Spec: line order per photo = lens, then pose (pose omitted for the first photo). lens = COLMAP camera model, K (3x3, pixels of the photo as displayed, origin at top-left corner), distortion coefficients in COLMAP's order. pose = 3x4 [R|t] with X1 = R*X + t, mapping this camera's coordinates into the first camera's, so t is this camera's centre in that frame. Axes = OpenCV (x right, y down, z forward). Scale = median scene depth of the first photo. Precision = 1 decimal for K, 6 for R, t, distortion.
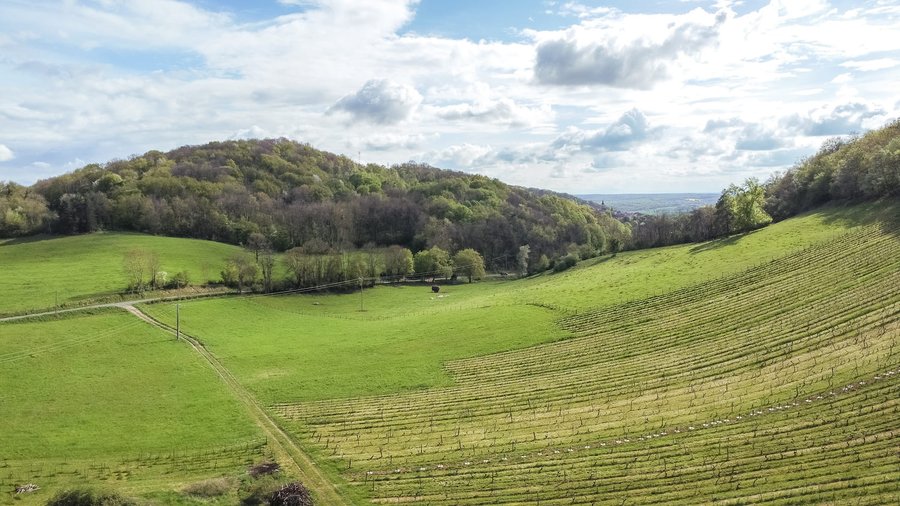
lens RADIAL K [[641.4, 0, 450.0], [0, 641.4, 253.0], [0, 0, 1]] dist [-0.037645, 0.000152]
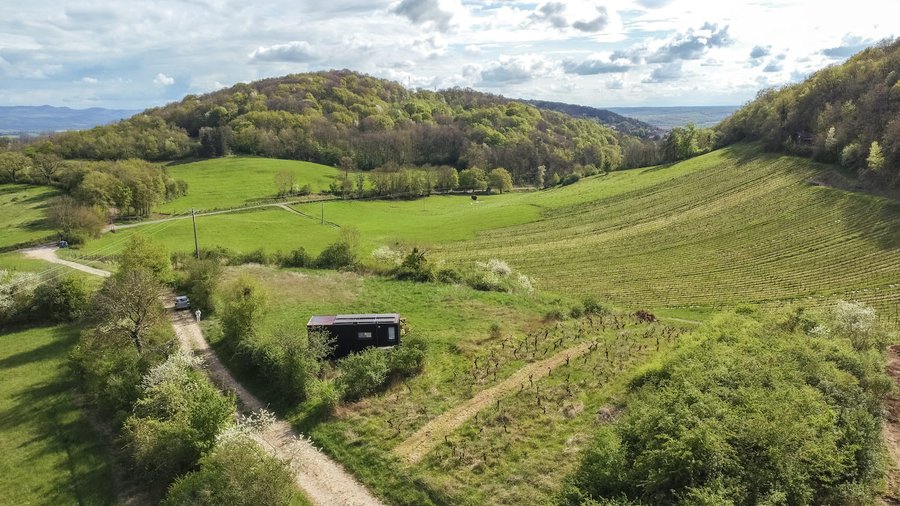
lens RADIAL K [[641.4, 0, 450.0], [0, 641.4, 253.0], [0, 0, 1]] dist [-0.037645, 0.000152]
pose [[0.997644, 0.011499, -0.067633, 0.017352], [-0.002451, 0.991198, 0.132366, -0.007412], [0.068560, -0.131889, 0.988891, -0.333348]]
